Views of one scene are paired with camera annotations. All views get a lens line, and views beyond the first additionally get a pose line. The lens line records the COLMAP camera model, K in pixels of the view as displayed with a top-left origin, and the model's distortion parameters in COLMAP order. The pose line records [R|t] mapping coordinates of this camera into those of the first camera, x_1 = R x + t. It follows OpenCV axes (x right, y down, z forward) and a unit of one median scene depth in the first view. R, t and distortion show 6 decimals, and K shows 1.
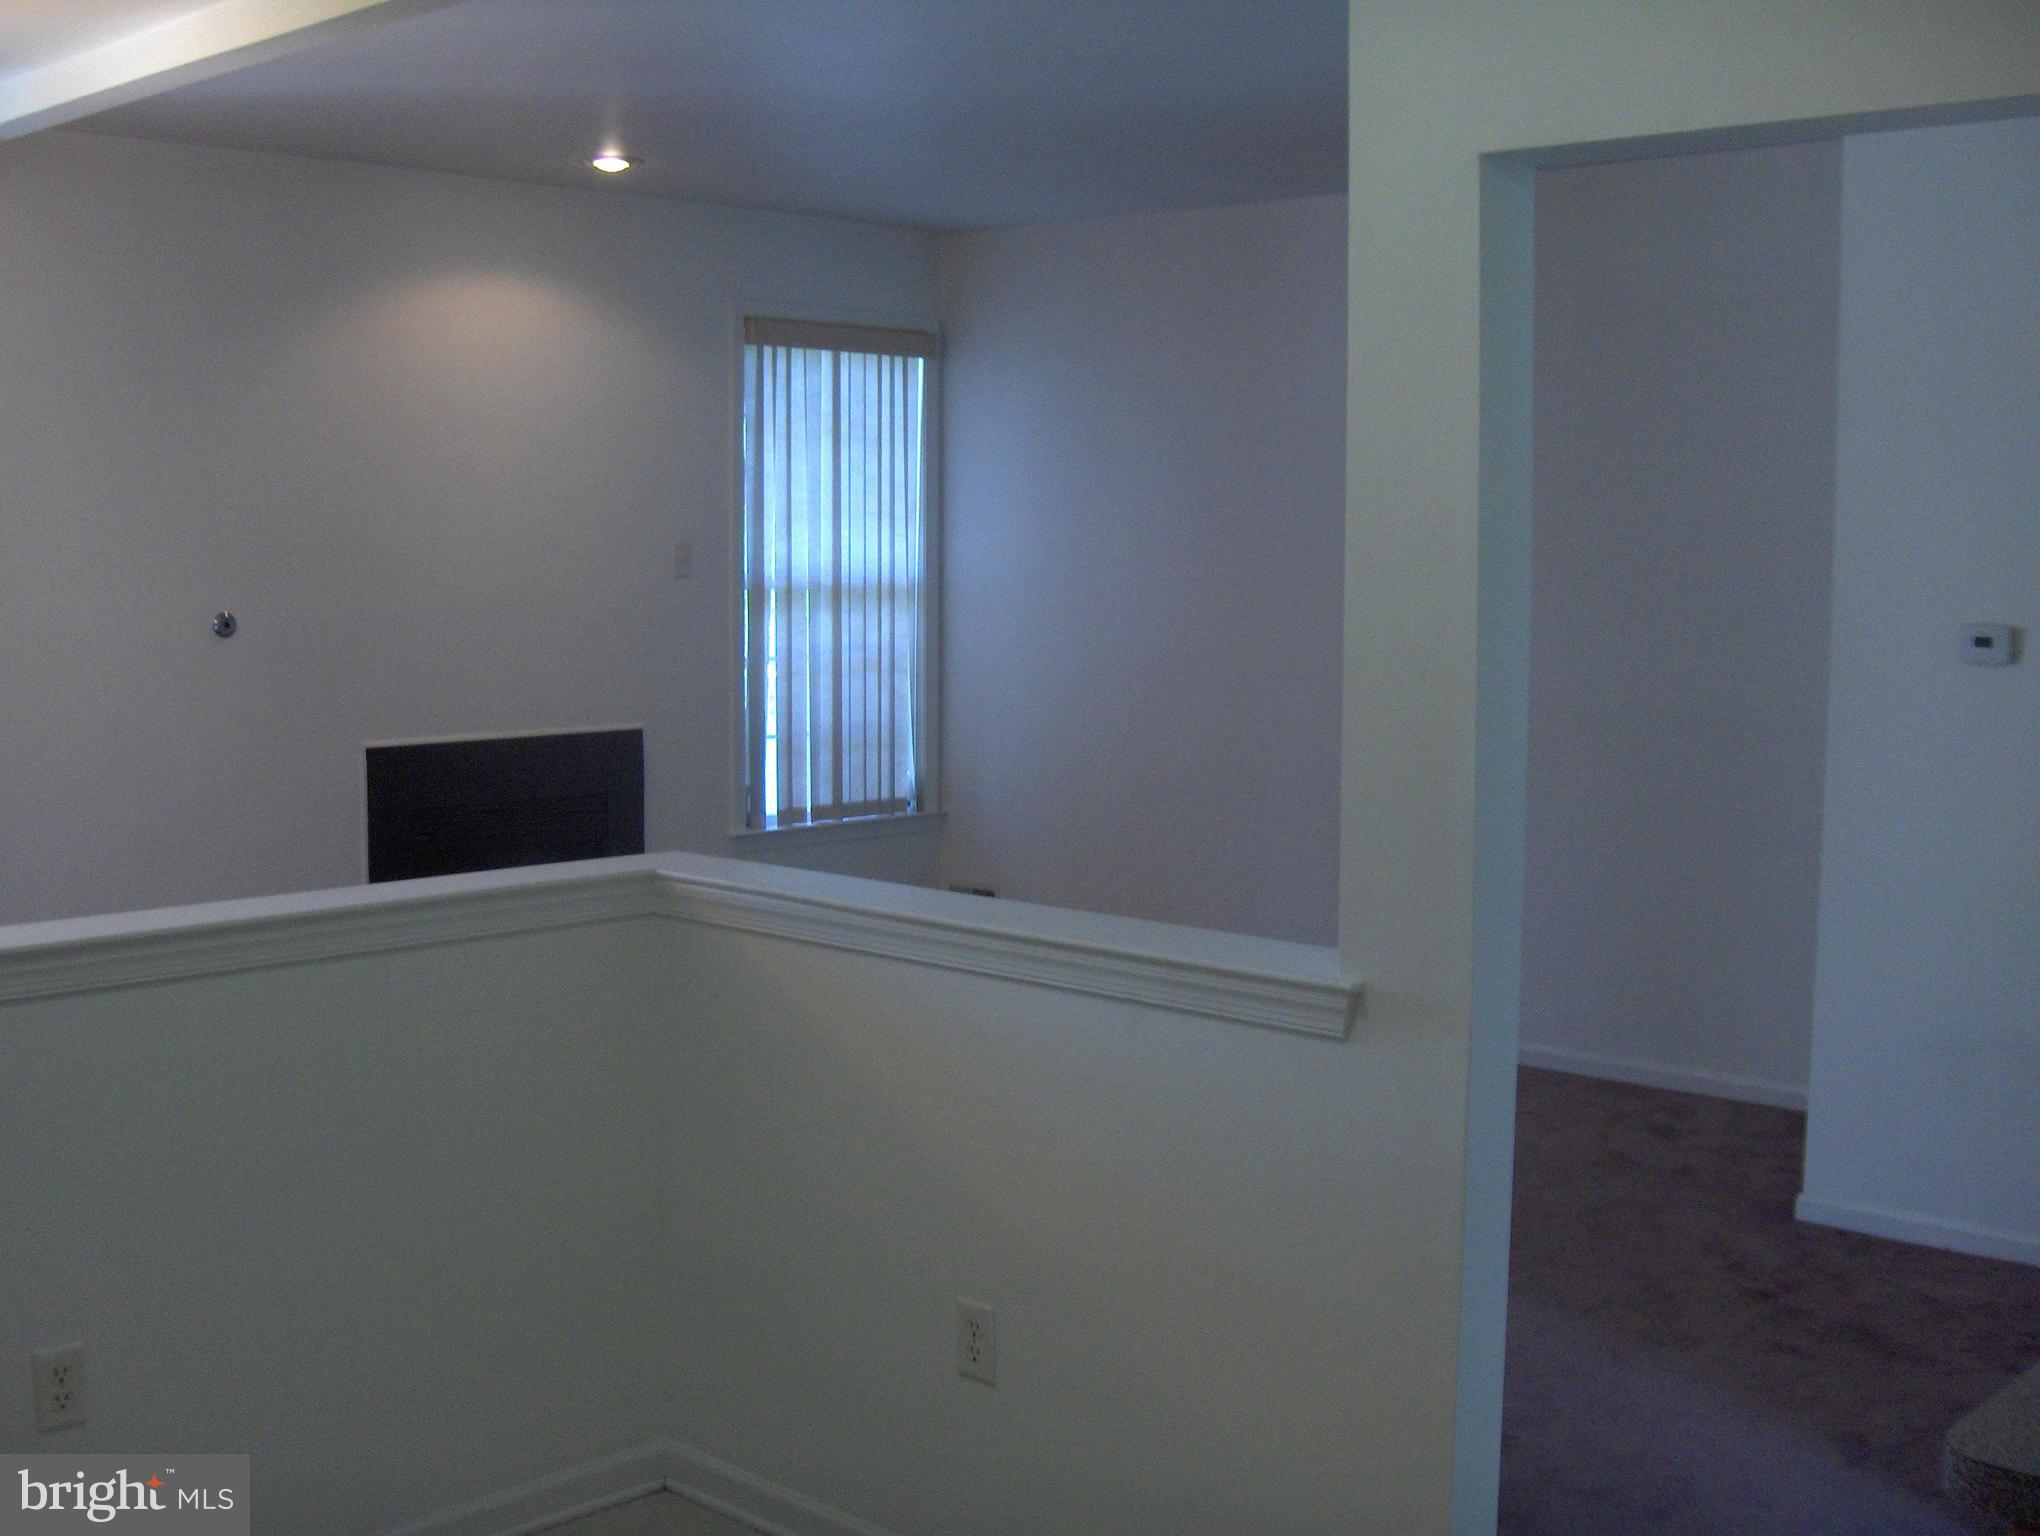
lens RADIAL K [[2380.6, 0, 1020.0], [0, 2380.6, 768.0], [0, 0, 1]] dist [-0.146910, -0.039780]
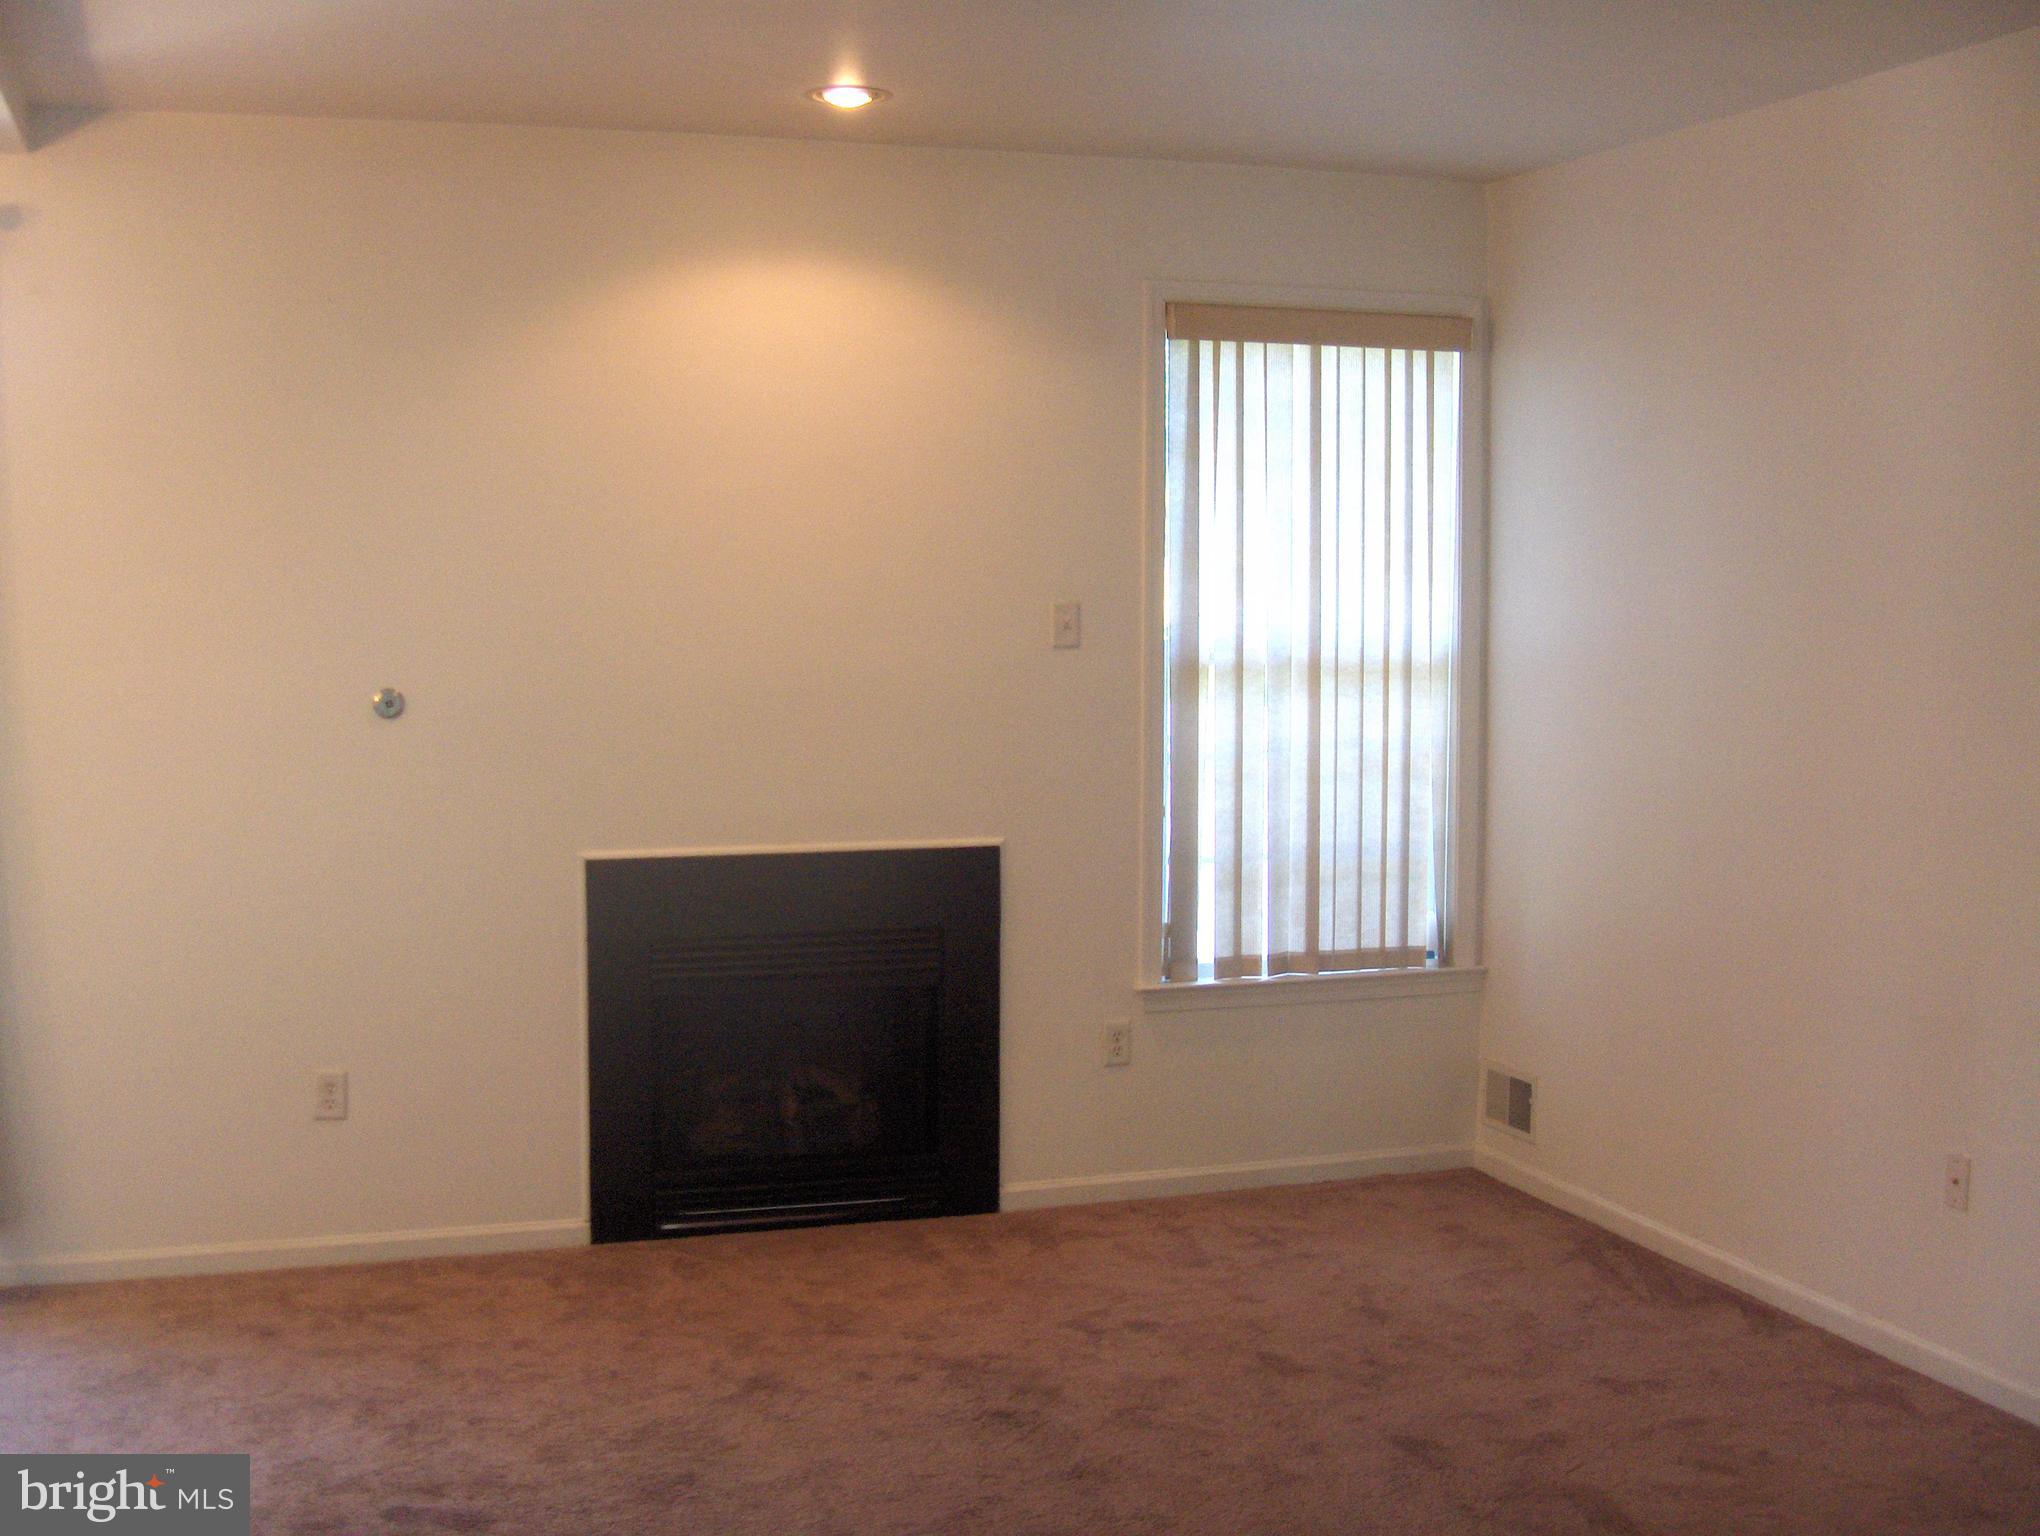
lens RADIAL K [[2380.6, 0, 1020.0], [0, 2380.6, 768.0], [0, 0, 1]] dist [-0.146910, -0.039780]
pose [[0.886285, 0.037880, -0.461588, 0.185549], [-0.045239, 0.998964, -0.004882, -0.035324], [0.460925, 0.025209, 0.887081, 0.300128]]
